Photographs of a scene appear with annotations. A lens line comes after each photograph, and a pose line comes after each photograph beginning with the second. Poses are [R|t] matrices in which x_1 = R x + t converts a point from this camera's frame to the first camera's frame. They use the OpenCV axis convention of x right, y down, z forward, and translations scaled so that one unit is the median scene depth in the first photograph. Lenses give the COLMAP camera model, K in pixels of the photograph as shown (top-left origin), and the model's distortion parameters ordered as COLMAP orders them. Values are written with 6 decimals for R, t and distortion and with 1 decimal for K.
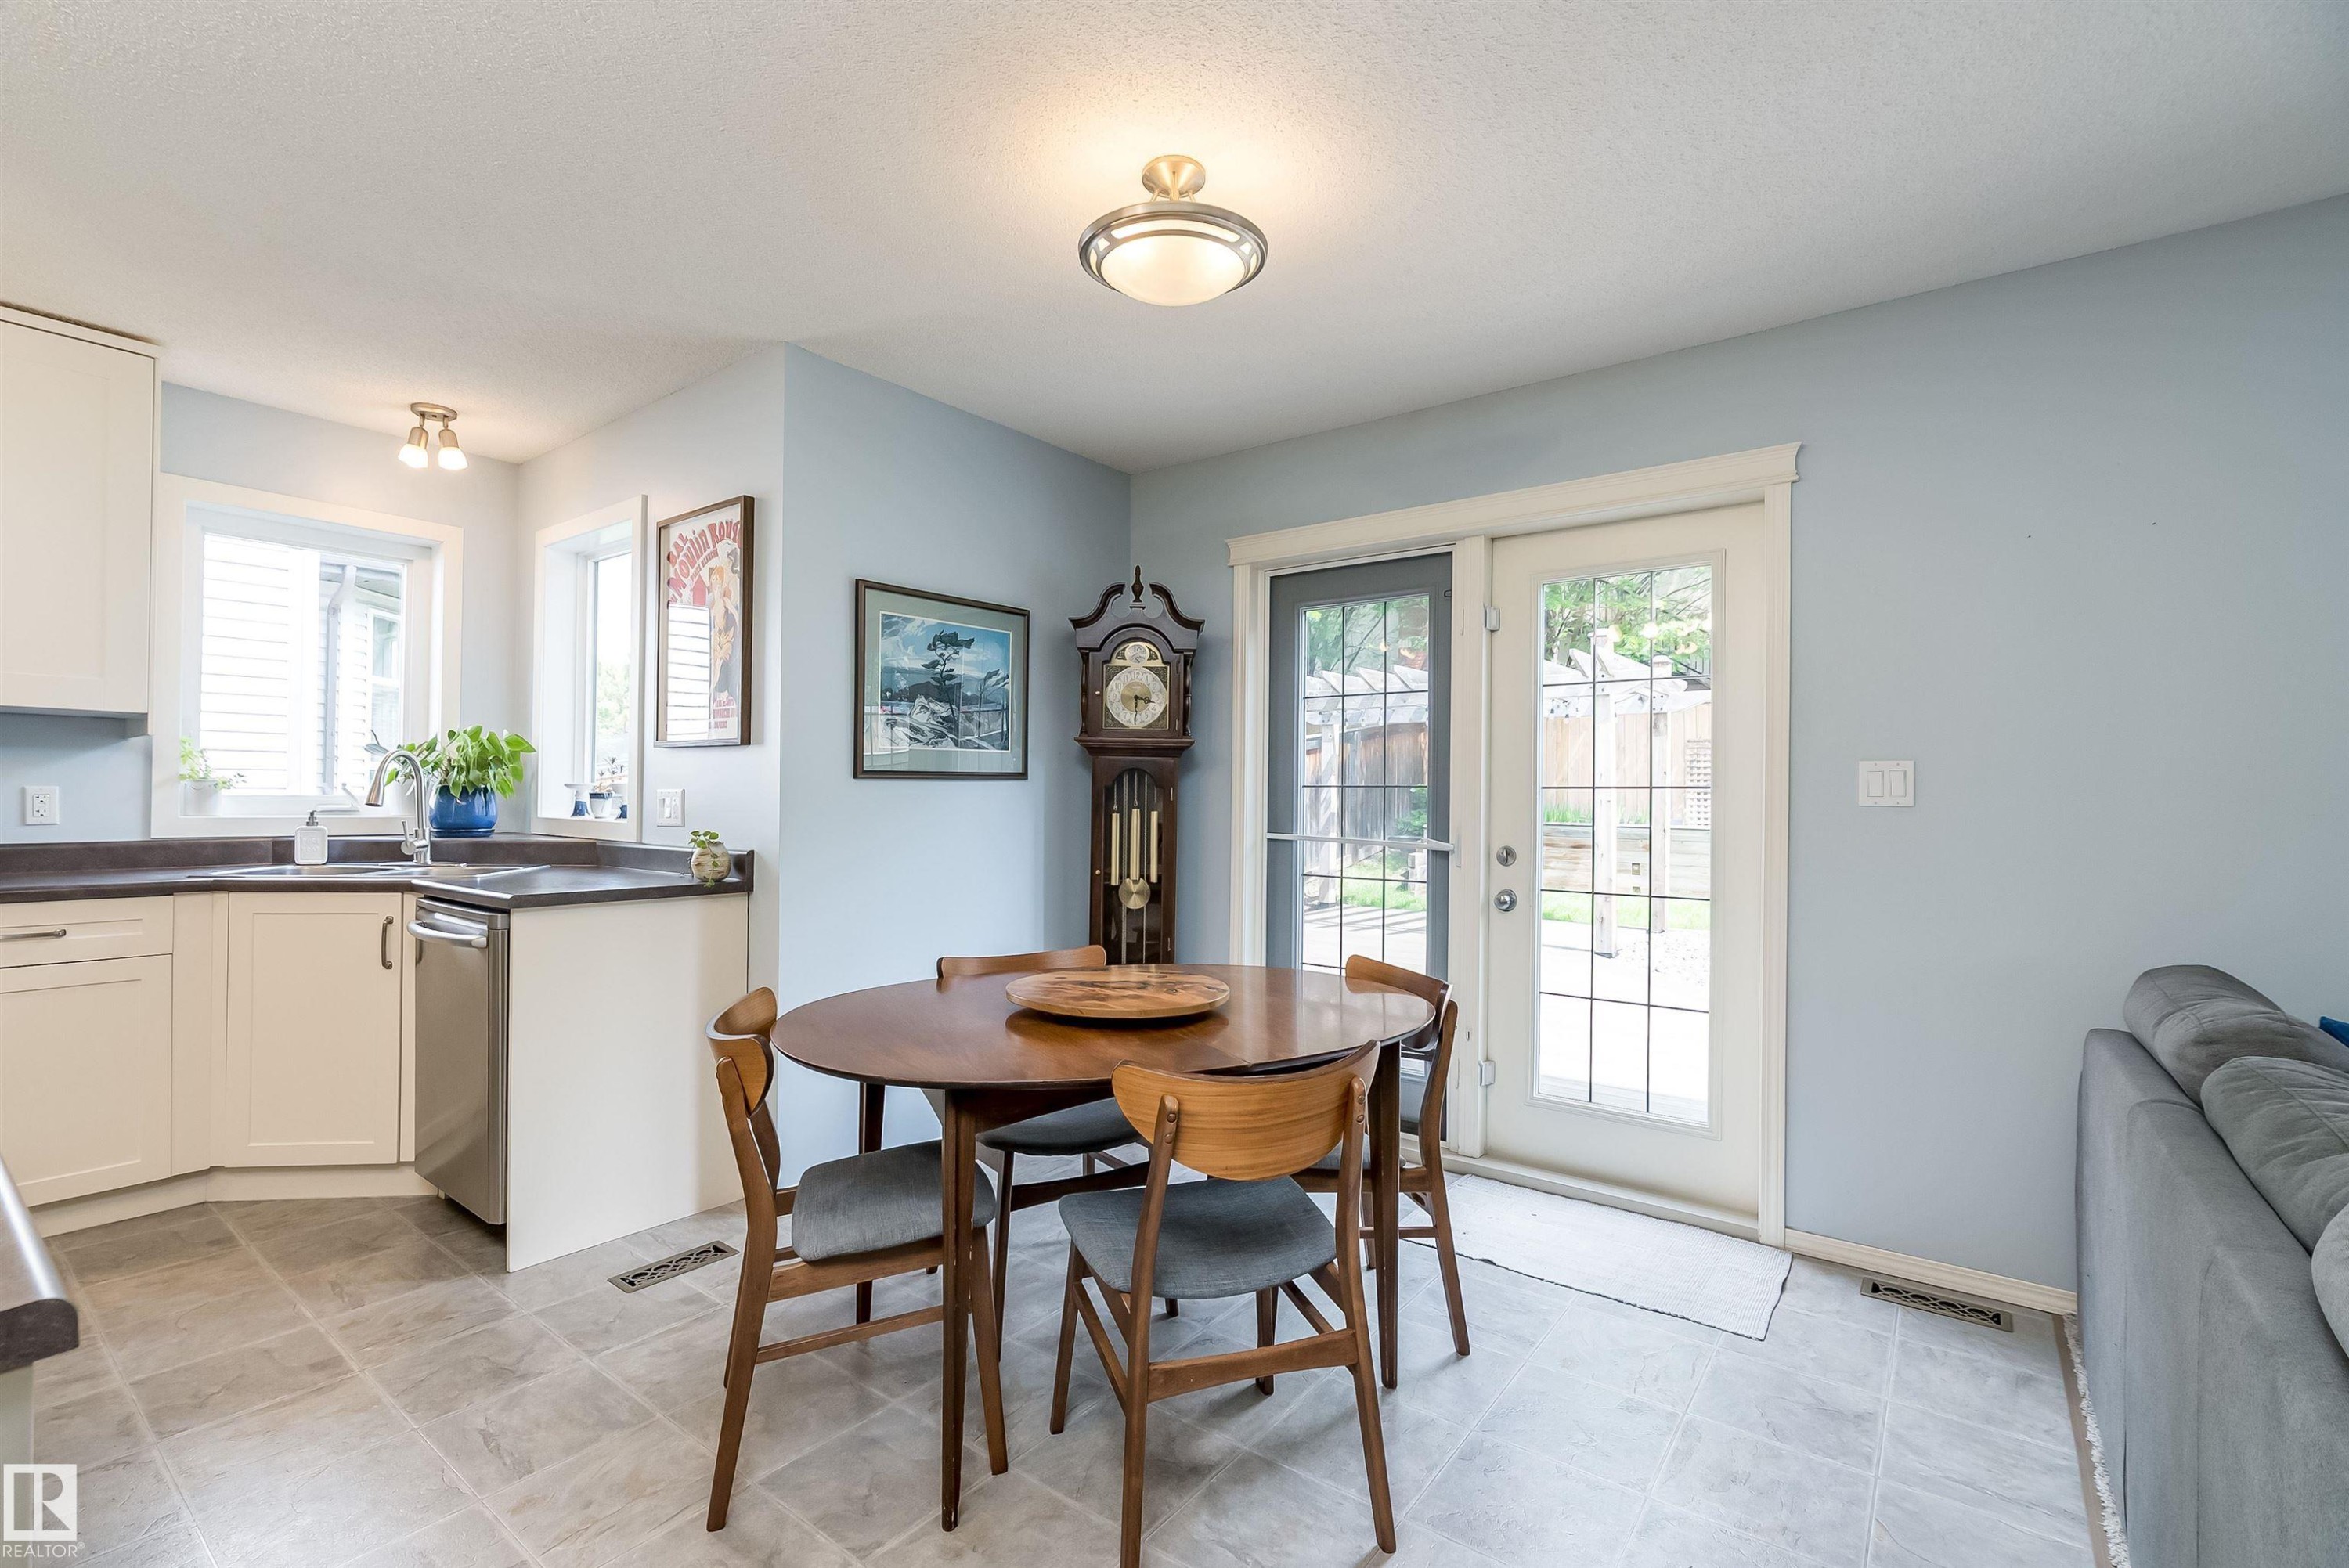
lens RADIAL K [[1042.7, 0, 1155.2], [0, 1042.7, 791.5], [0, 0, 1]] dist [-0.014739, 0.004940]
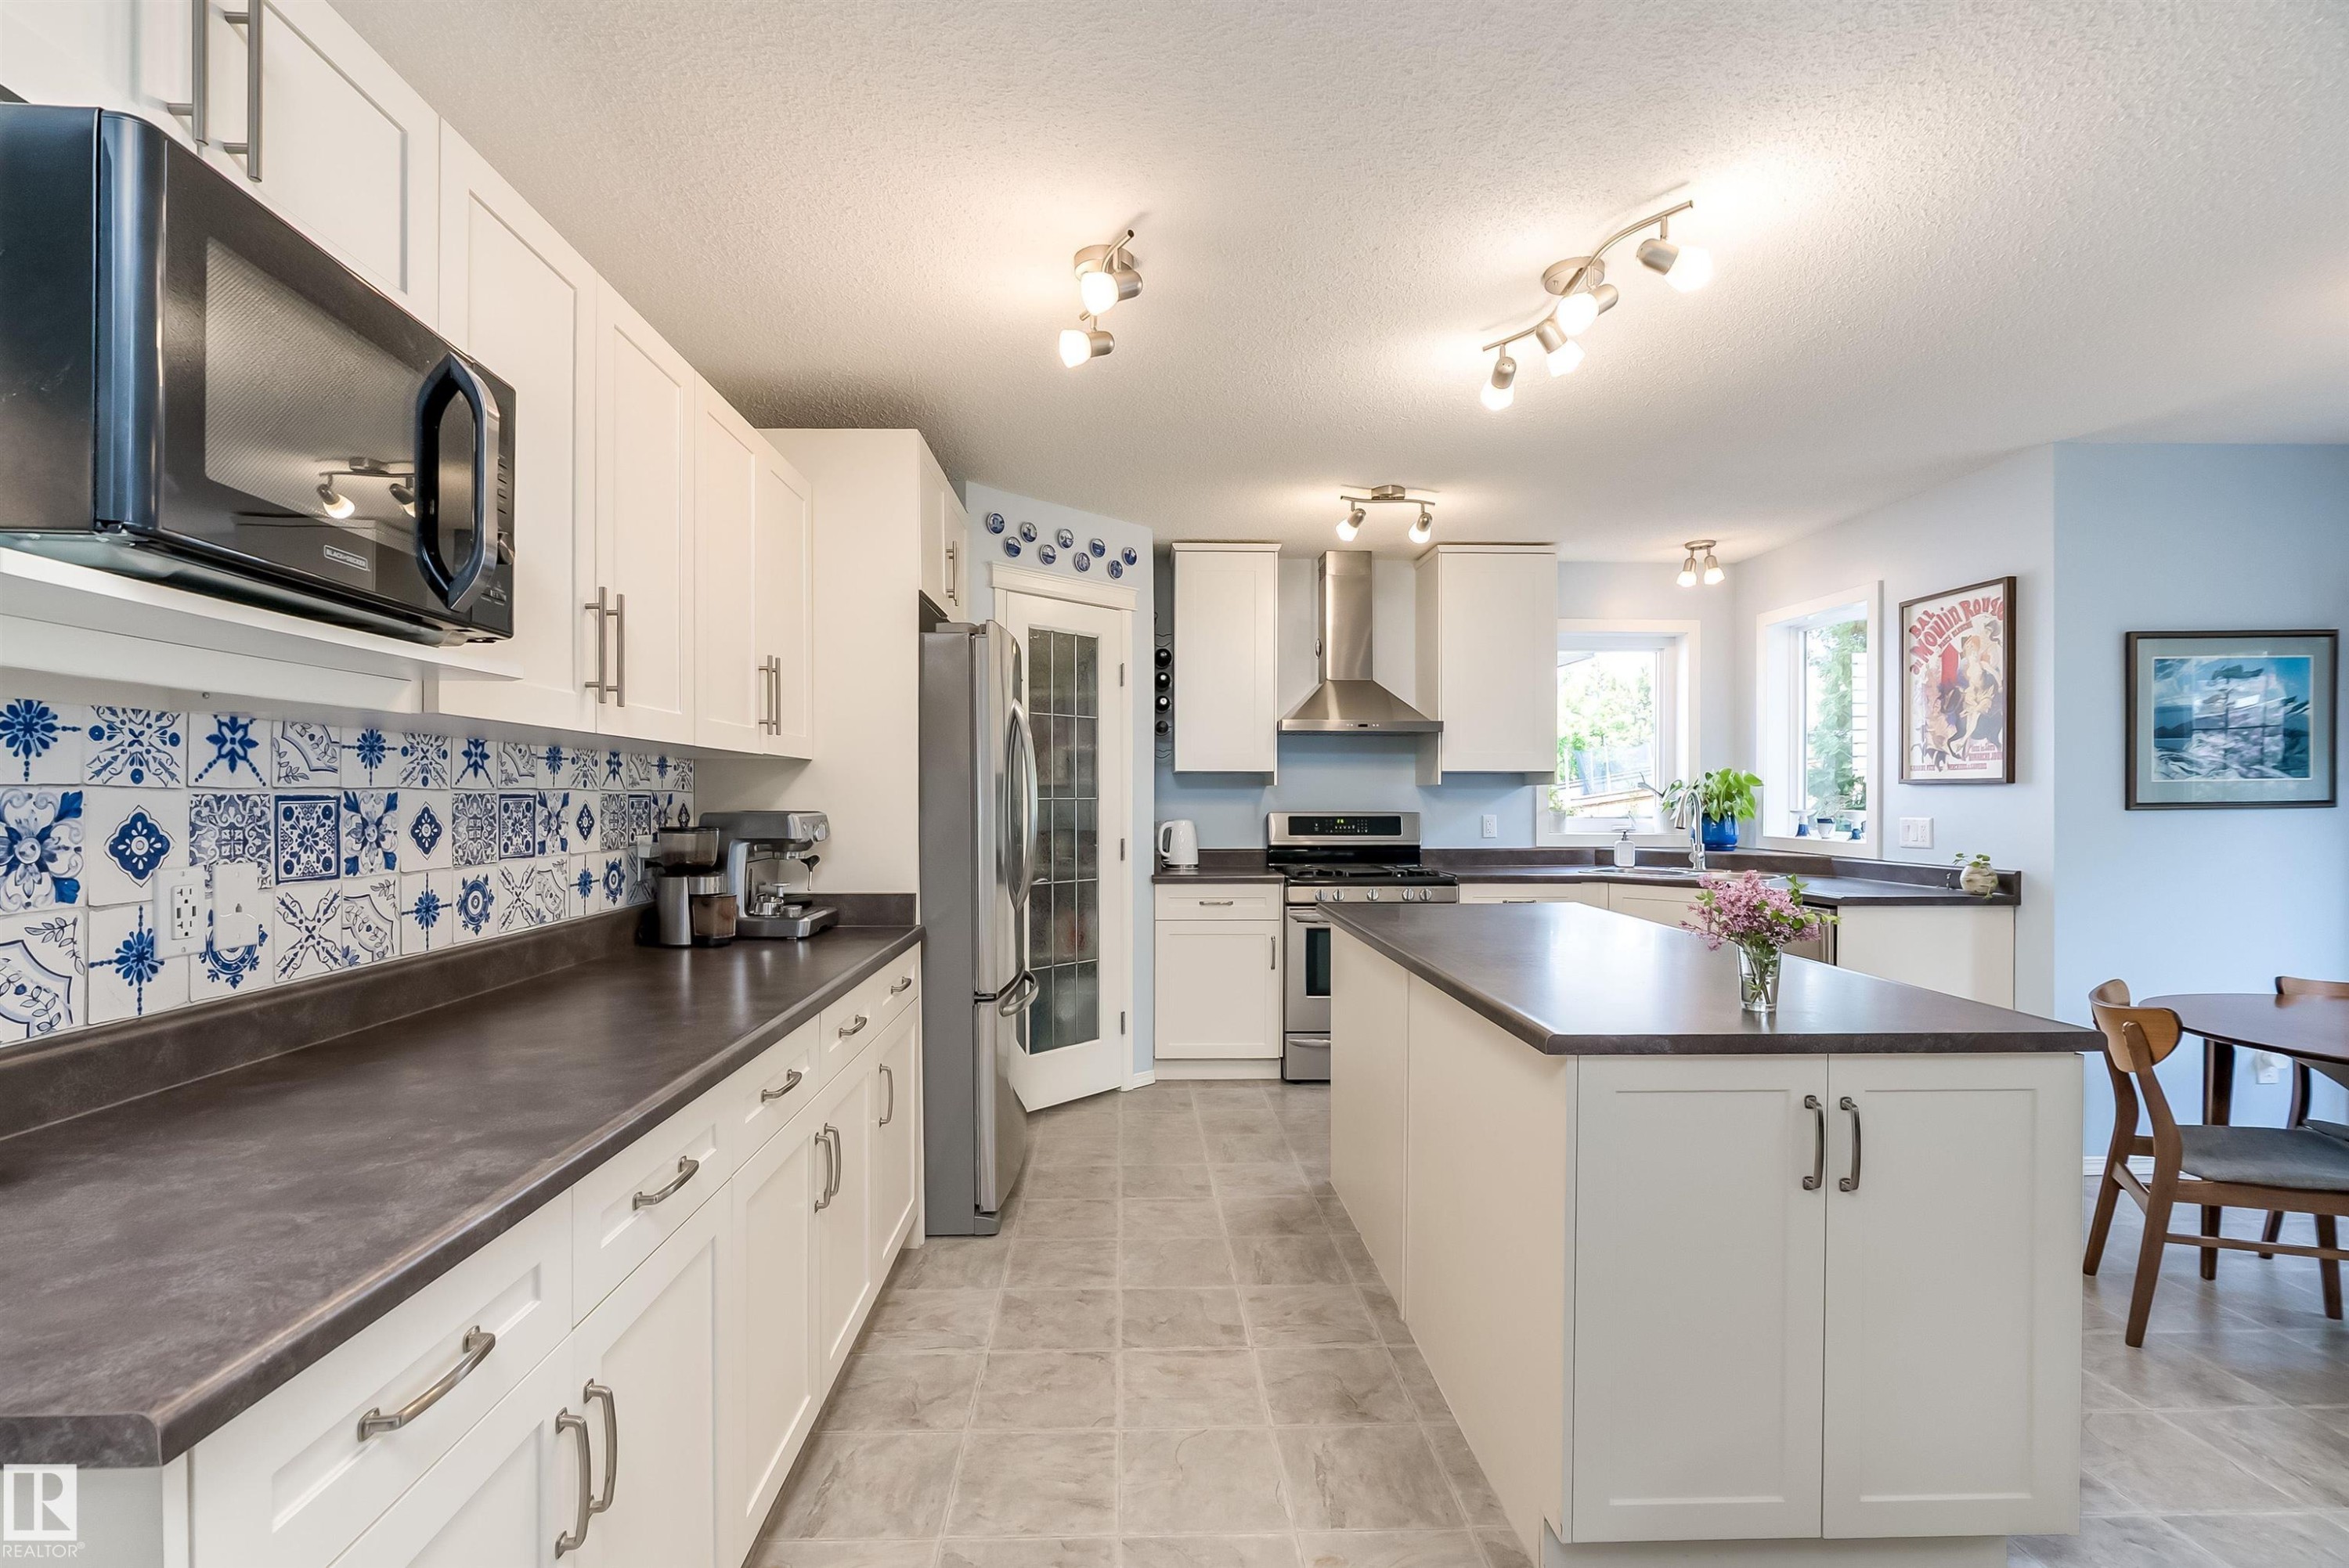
lens RADIAL K [[1042.7, 0, 1155.2], [0, 1042.7, 791.5], [0, 0, 1]] dist [-0.014739, 0.004940]
pose [[0.636465, -0.013657, -0.771185, -0.090577], [0.008449, 0.999907, -0.010734, -0.027261], [0.771259, 0.000316, 0.636521, -0.475492]]
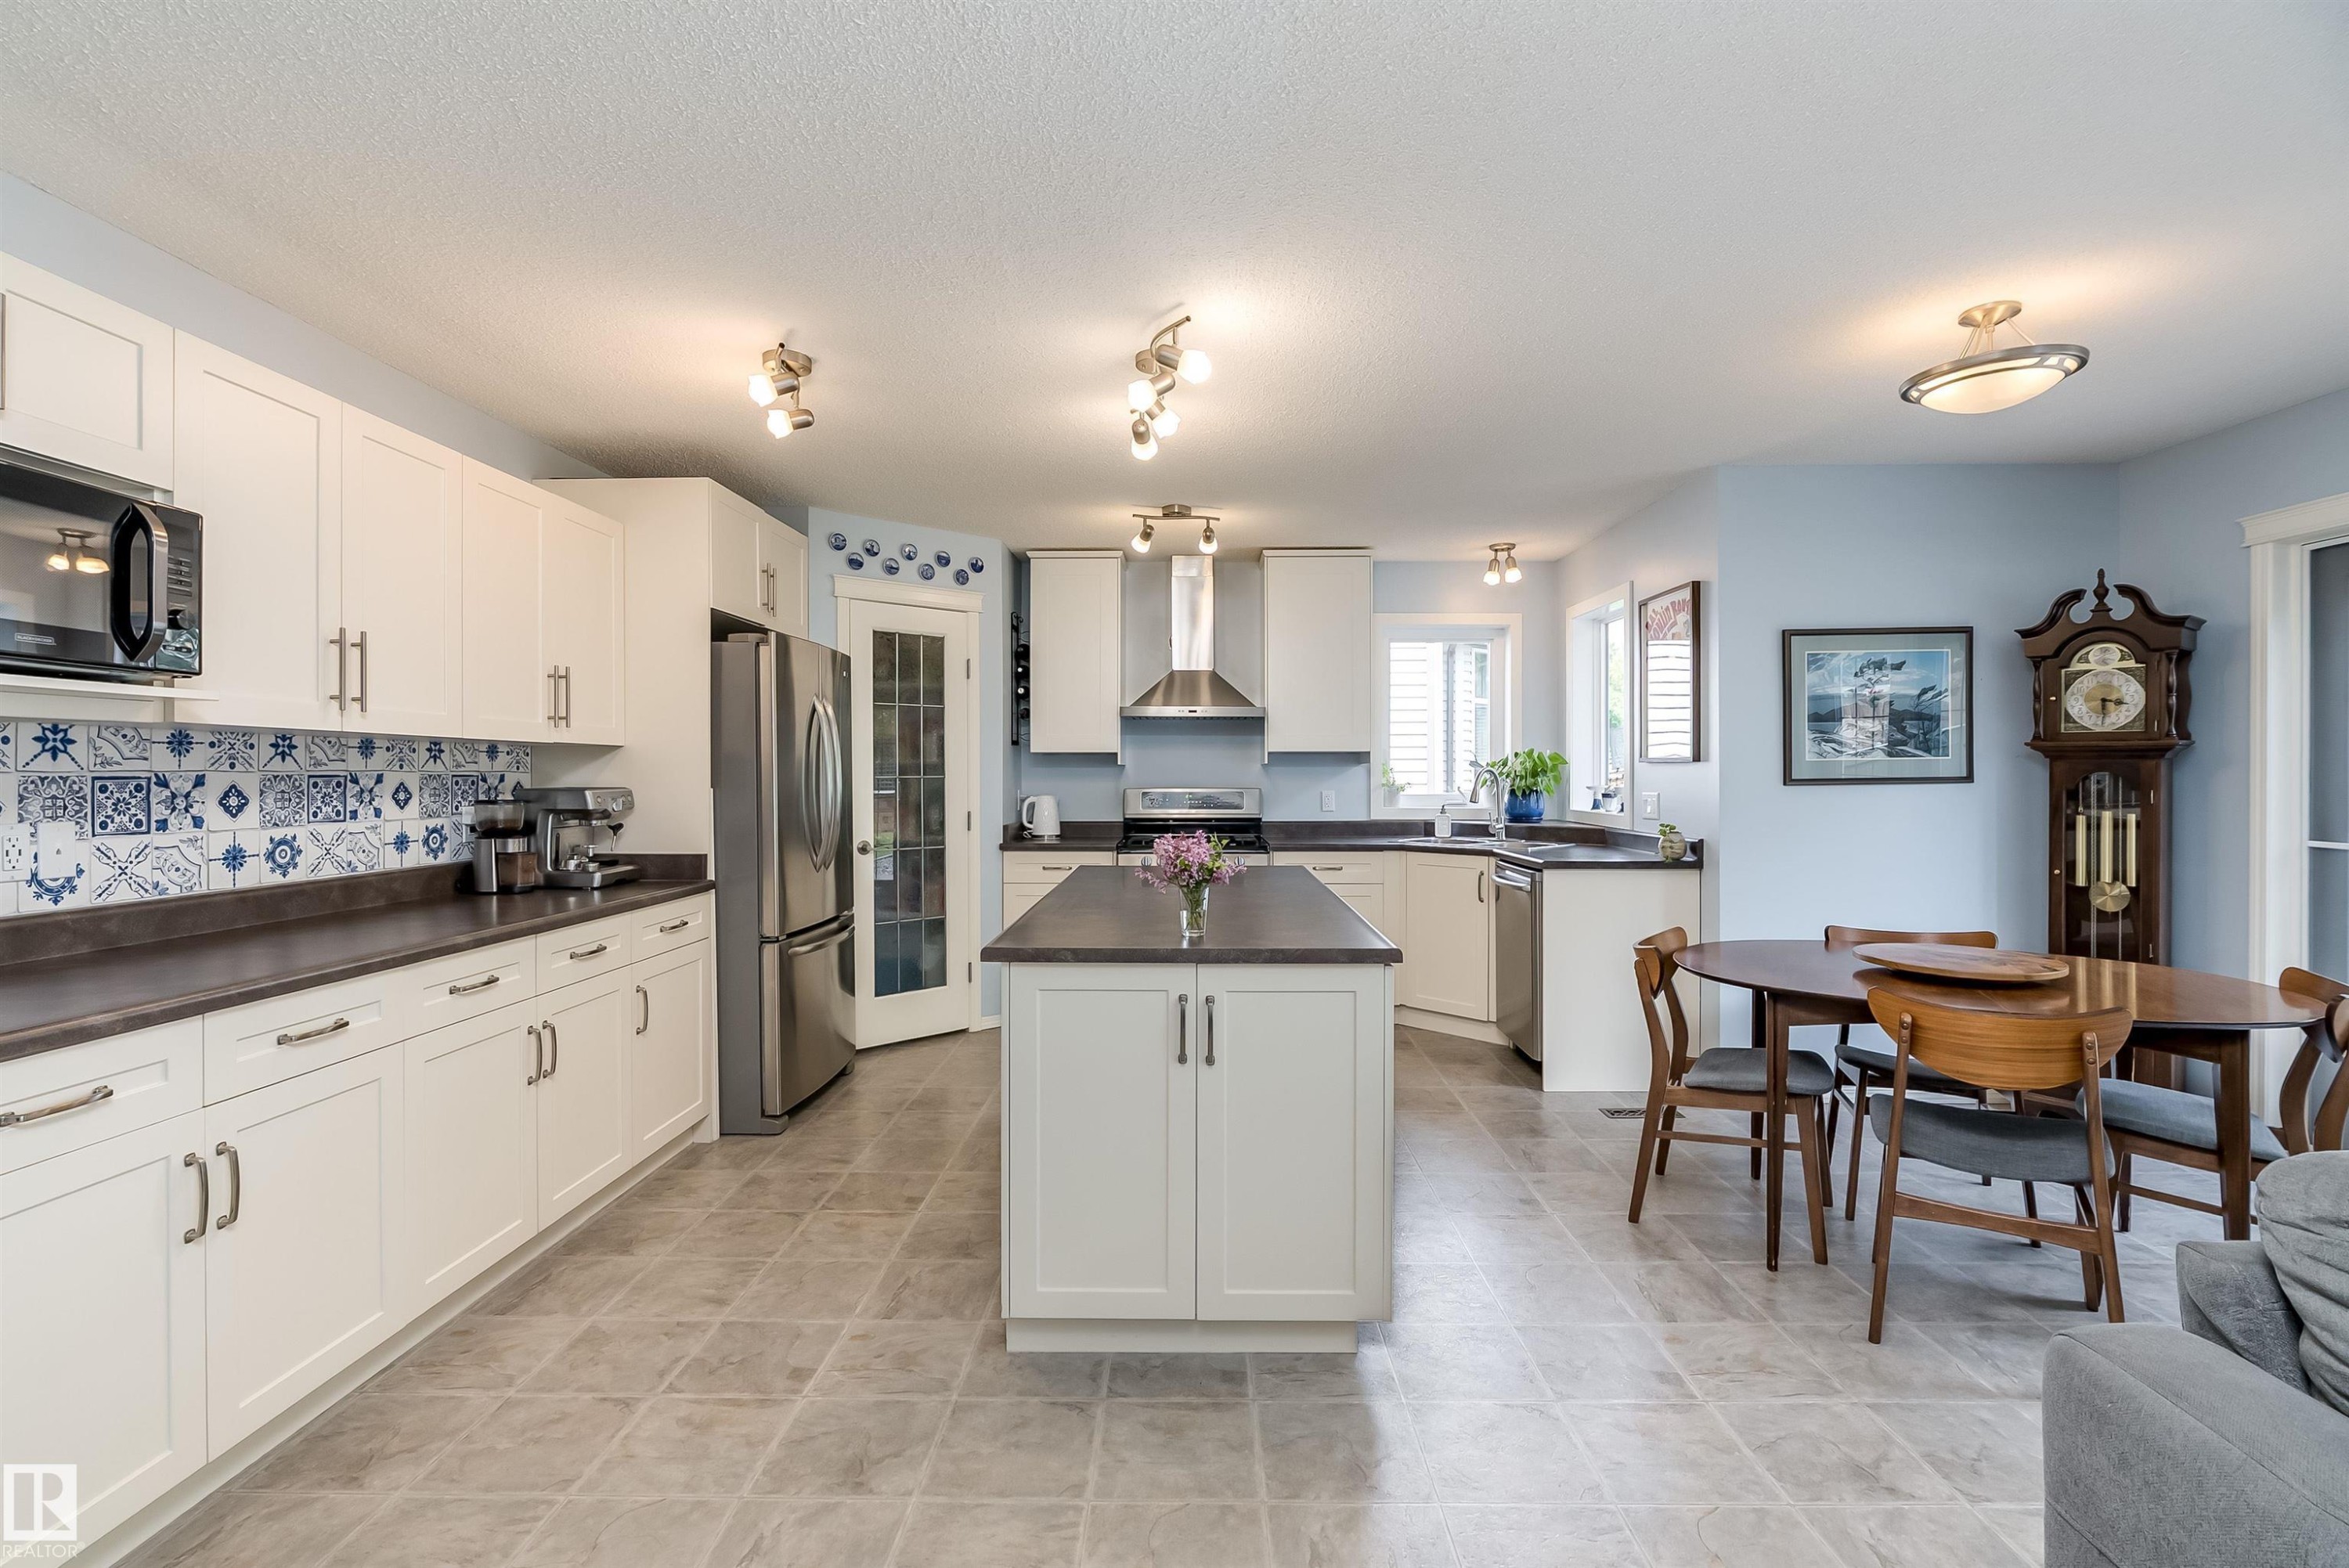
lens RADIAL K [[1042.2, 0, 1189.1], [0, 1042.2, 767.3], [0, 0, 1]] dist [-0.014048, 0.004705]
pose [[0.606536, -0.016174, -0.794892, 0.261832], [0.010084, 0.999869, -0.012651, -0.024090], [0.794992, -0.000343, 0.606620, -0.330662]]
